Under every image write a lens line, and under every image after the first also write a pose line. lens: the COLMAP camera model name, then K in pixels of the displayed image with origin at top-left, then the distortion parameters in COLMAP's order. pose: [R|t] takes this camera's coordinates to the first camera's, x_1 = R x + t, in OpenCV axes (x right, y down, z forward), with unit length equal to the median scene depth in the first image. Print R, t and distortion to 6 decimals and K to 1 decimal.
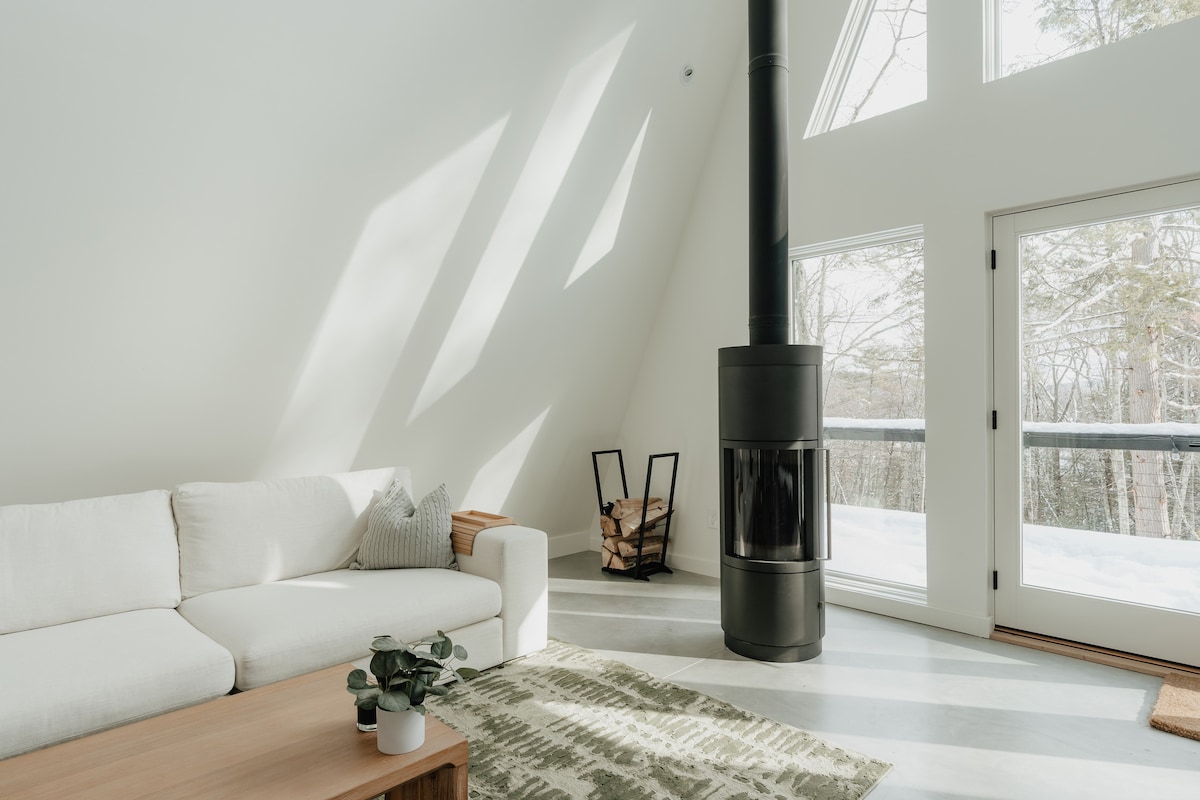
lens RADIAL K [[665.4, 0, 608.8], [0, 665.4, 404.7], [0, 0, 1]] dist [-0.005823, 0.001401]
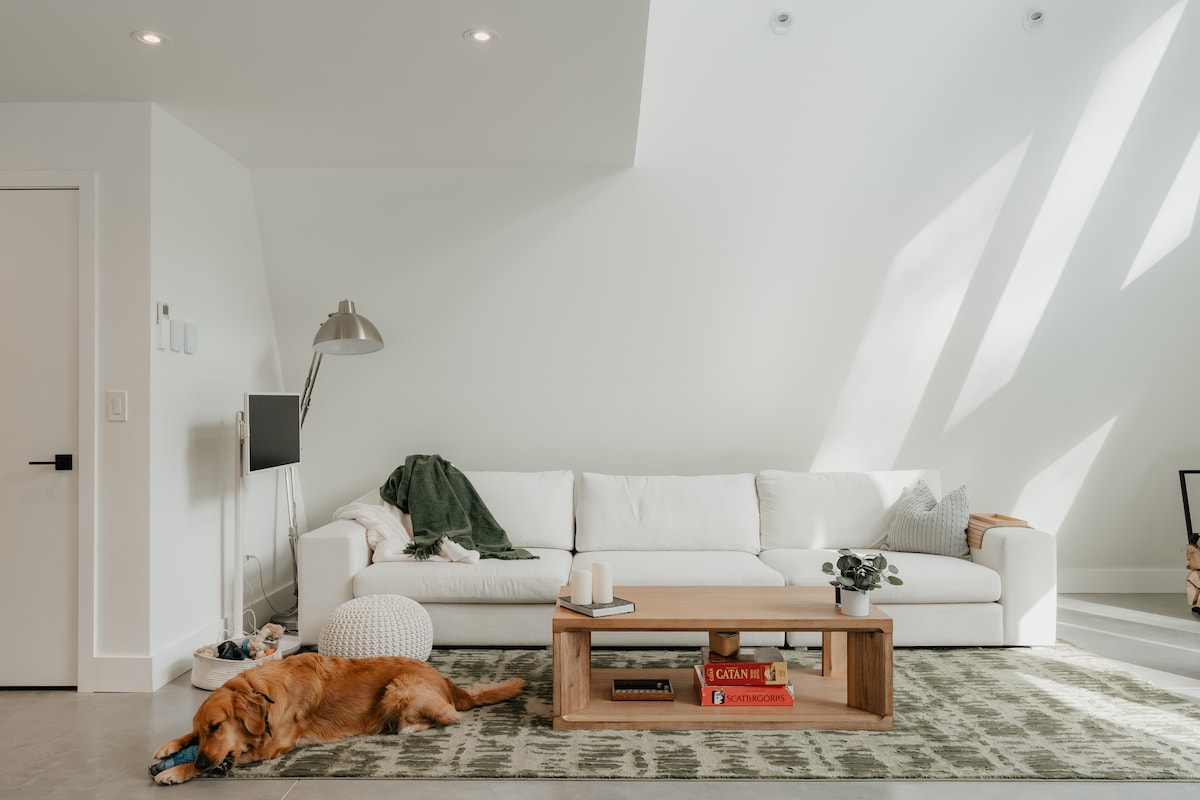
lens RADIAL K [[665.4, 0, 604.5], [0, 665.4, 406.2], [0, 0, 1]] dist [-0.005823, 0.001401]
pose [[0.682399, -0.002870, -0.730975, 0.172176], [-0.004136, 0.999961, -0.007788, -0.003157], [0.730968, 0.008337, 0.682360, -0.222354]]
